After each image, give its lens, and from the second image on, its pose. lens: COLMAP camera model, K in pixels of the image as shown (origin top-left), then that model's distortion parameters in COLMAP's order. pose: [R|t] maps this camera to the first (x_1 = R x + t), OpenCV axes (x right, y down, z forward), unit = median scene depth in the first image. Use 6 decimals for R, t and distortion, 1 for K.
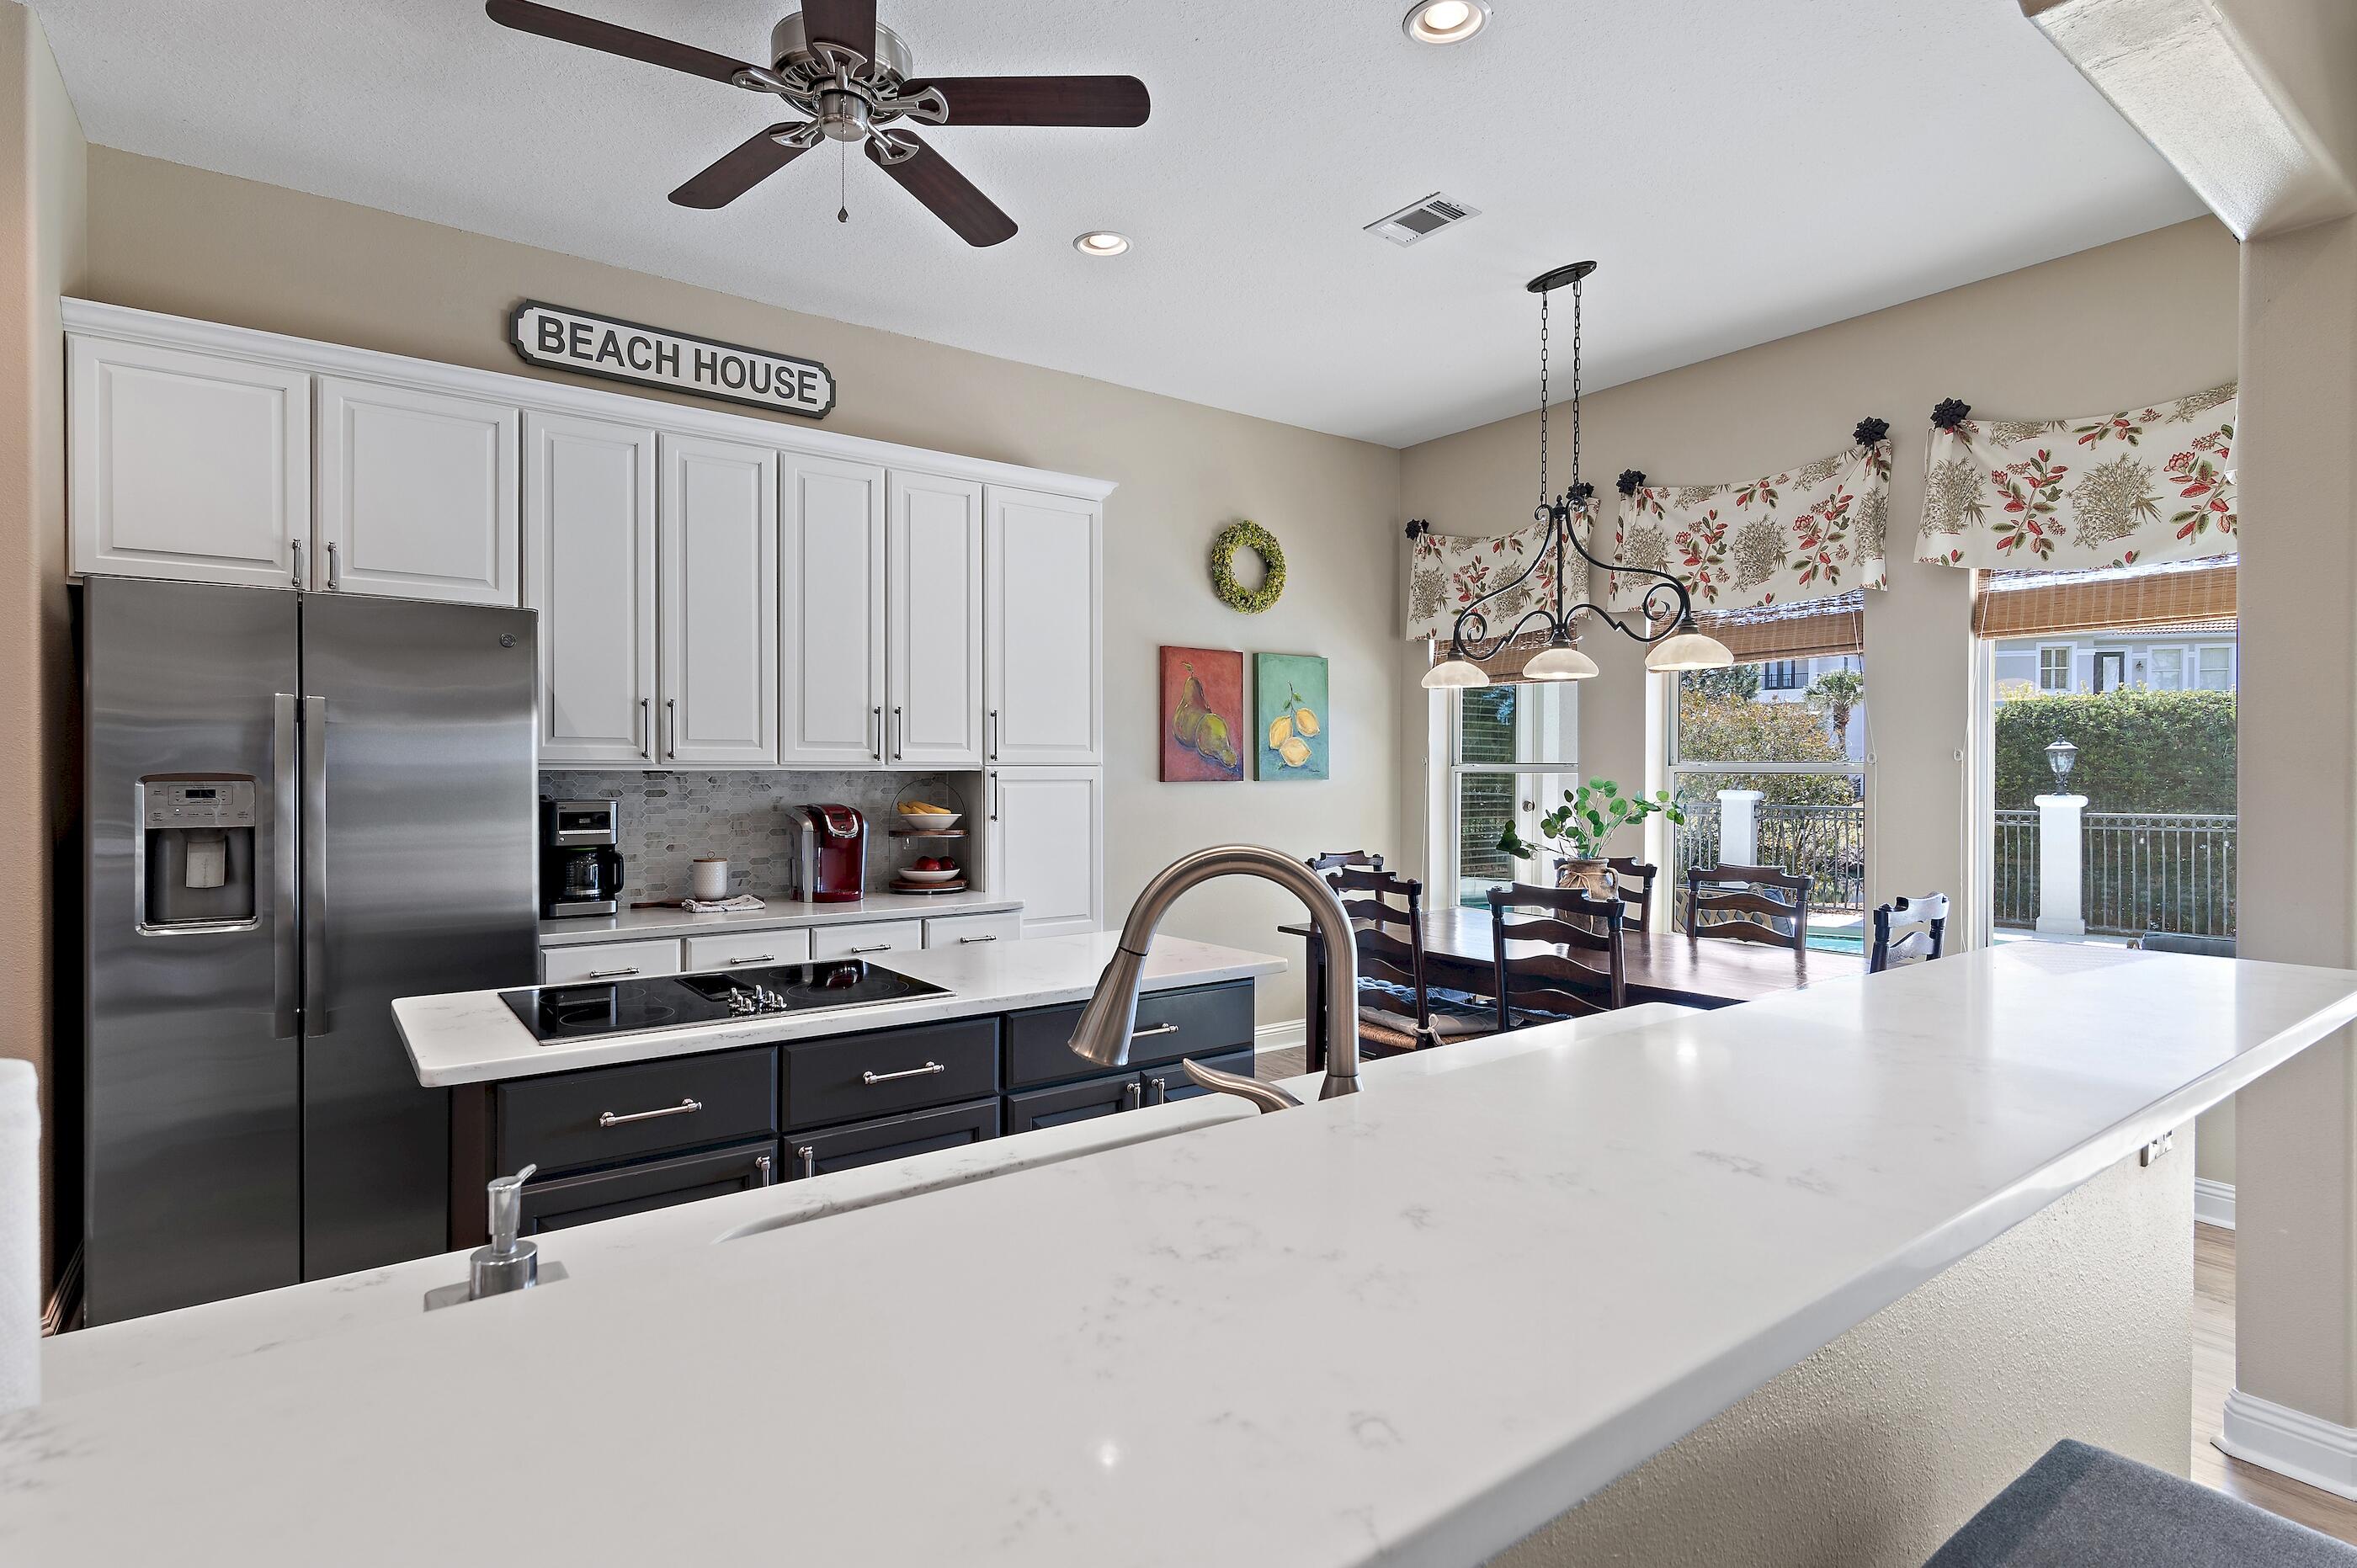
lens RADIAL K [[1175.1, 0, 1166.6], [0, 1175.1, 780.7], [0, 0, 1]] dist [-0.000423, 0.000131]
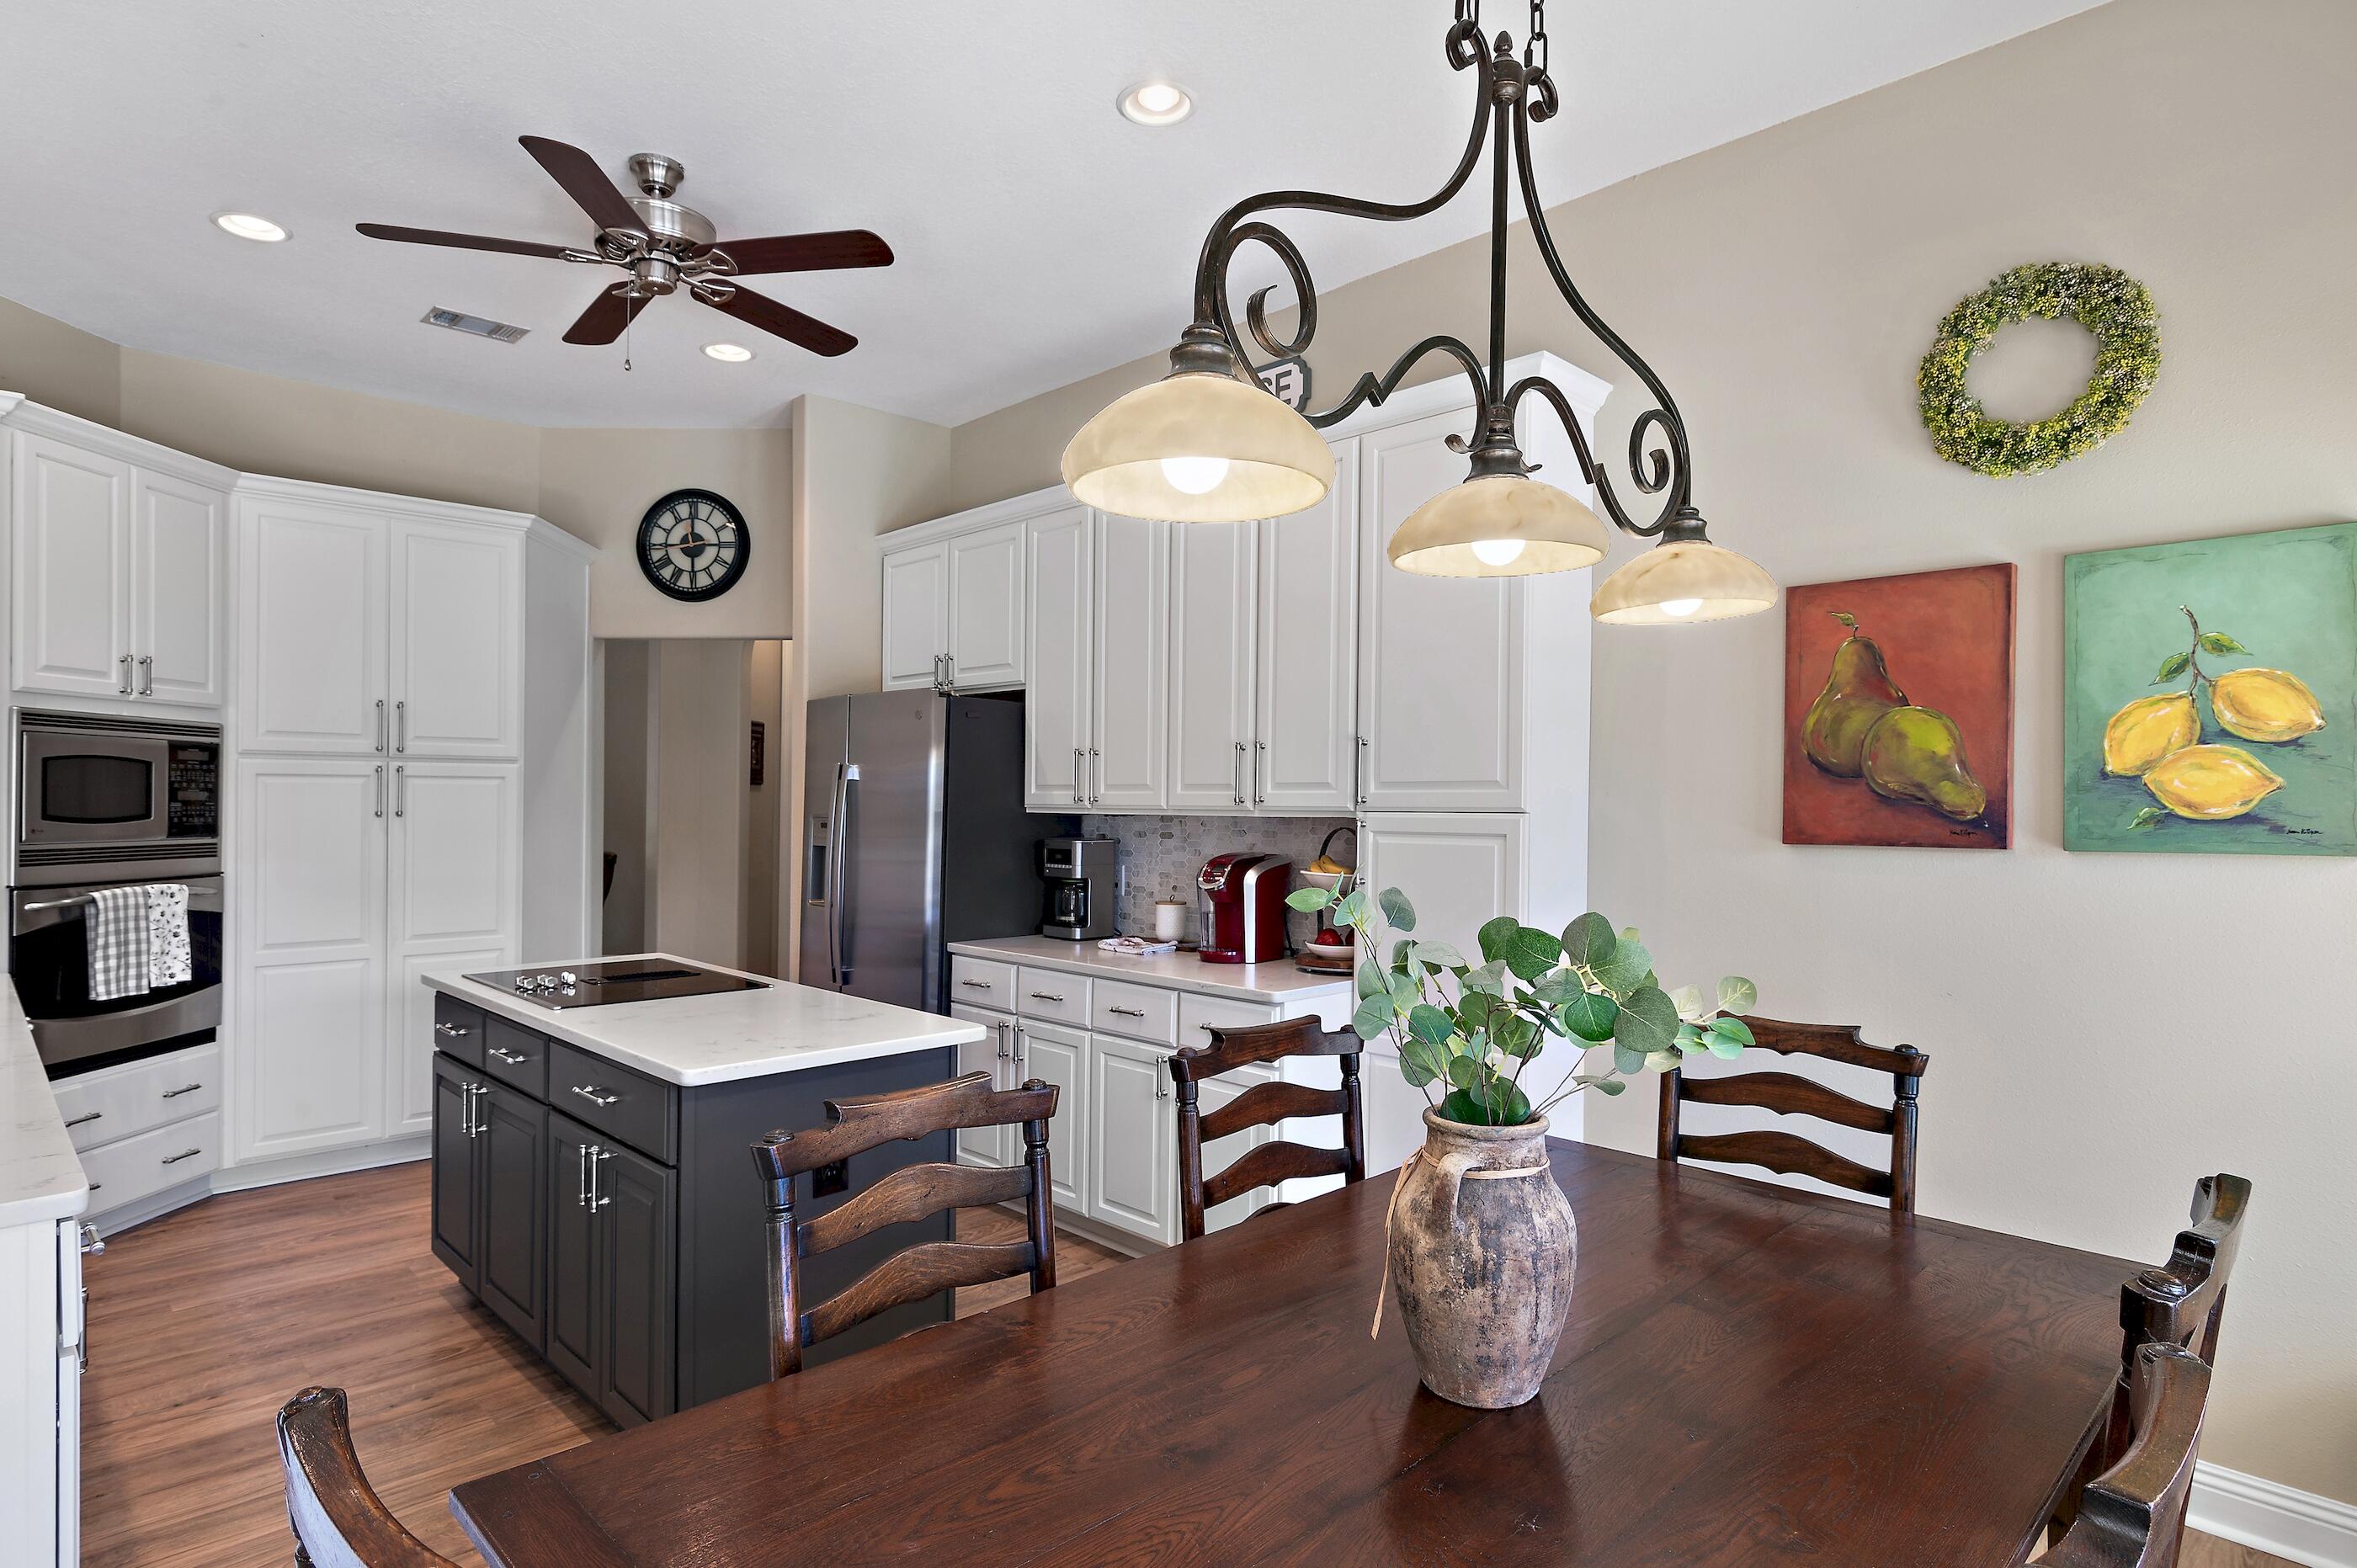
lens RADIAL K [[1271.0, 0, 1203.0], [0, 1271.0, 796.6], [0, 0, 1]] dist [-0.003897, -0.000245]
pose [[0.141871, -0.001597, -0.989884, 0.647551], [-0.012025, 0.999922, -0.003336, -0.019039], [0.989812, 0.012377, 0.141840, 0.808877]]
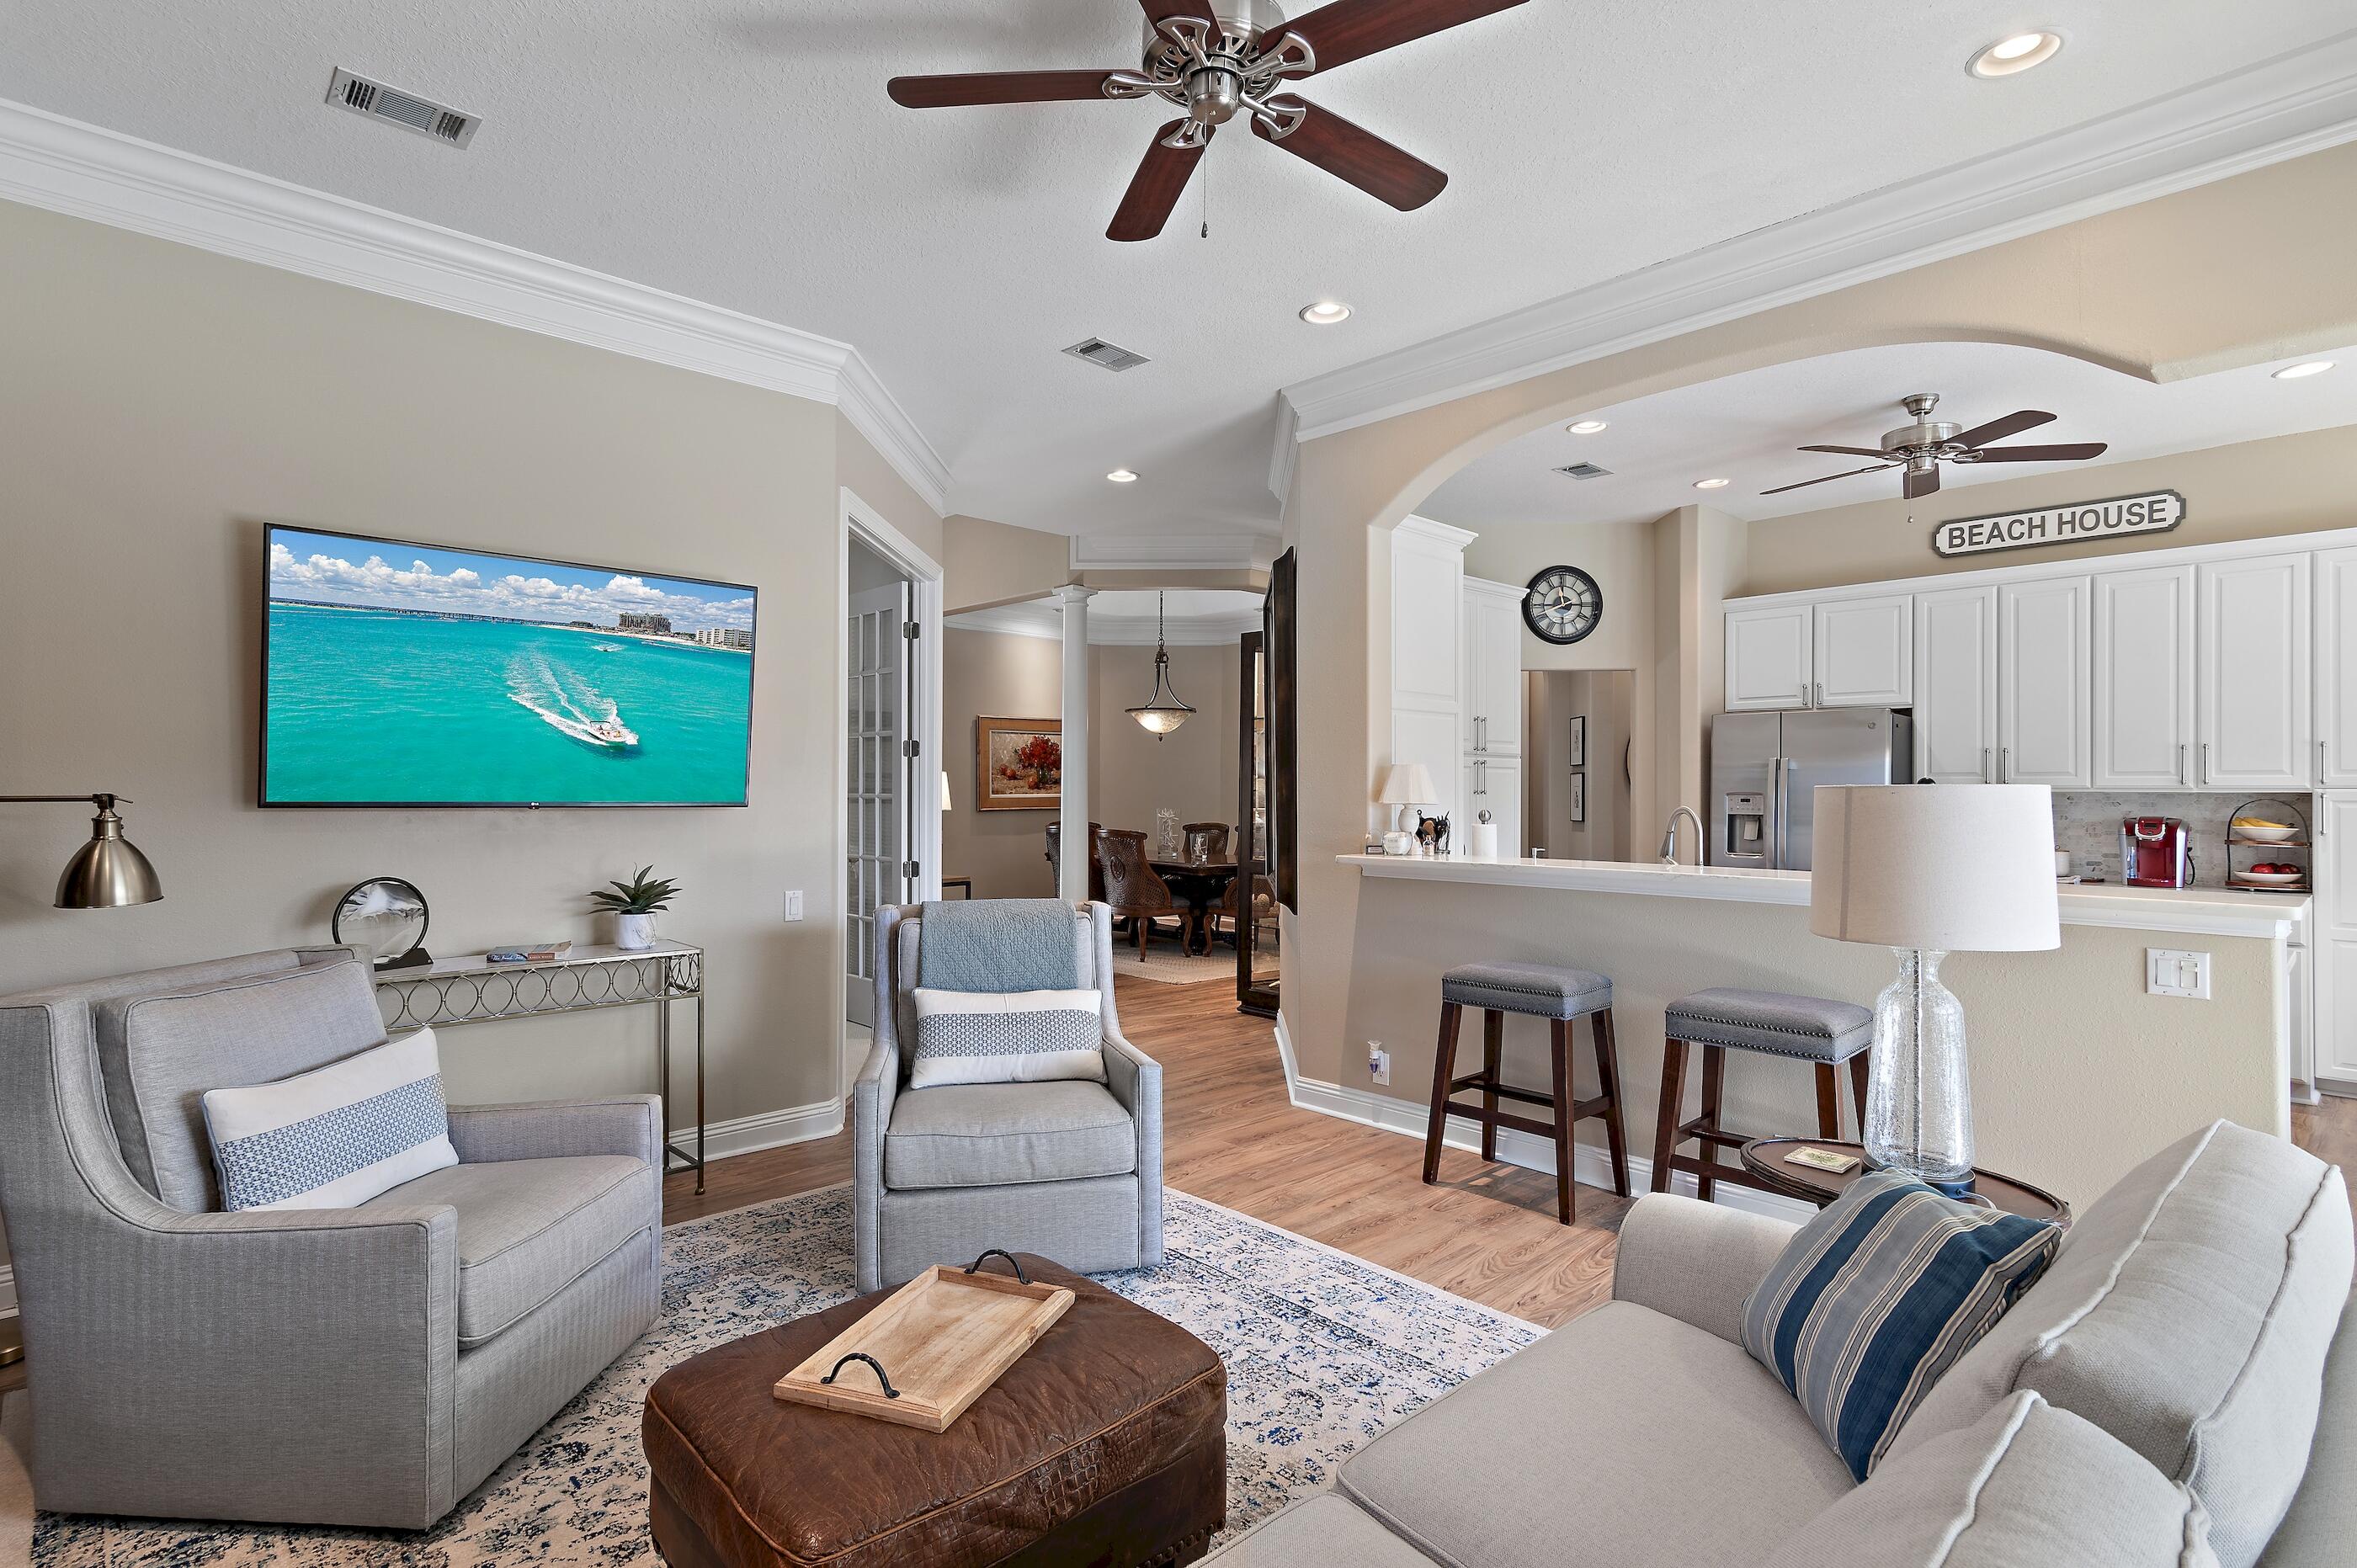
lens RADIAL K [[1175.1, 0, 1158.4], [0, 1175.1, 780.8], [0, 0, 1]] dist [-0.000423, 0.000131]
pose [[0.098862, -0.006090, -0.995083, 0.937241], [-0.012376, 0.999896, -0.007349, 0.002524], [0.995024, 0.013042, 0.098776, -0.285315]]
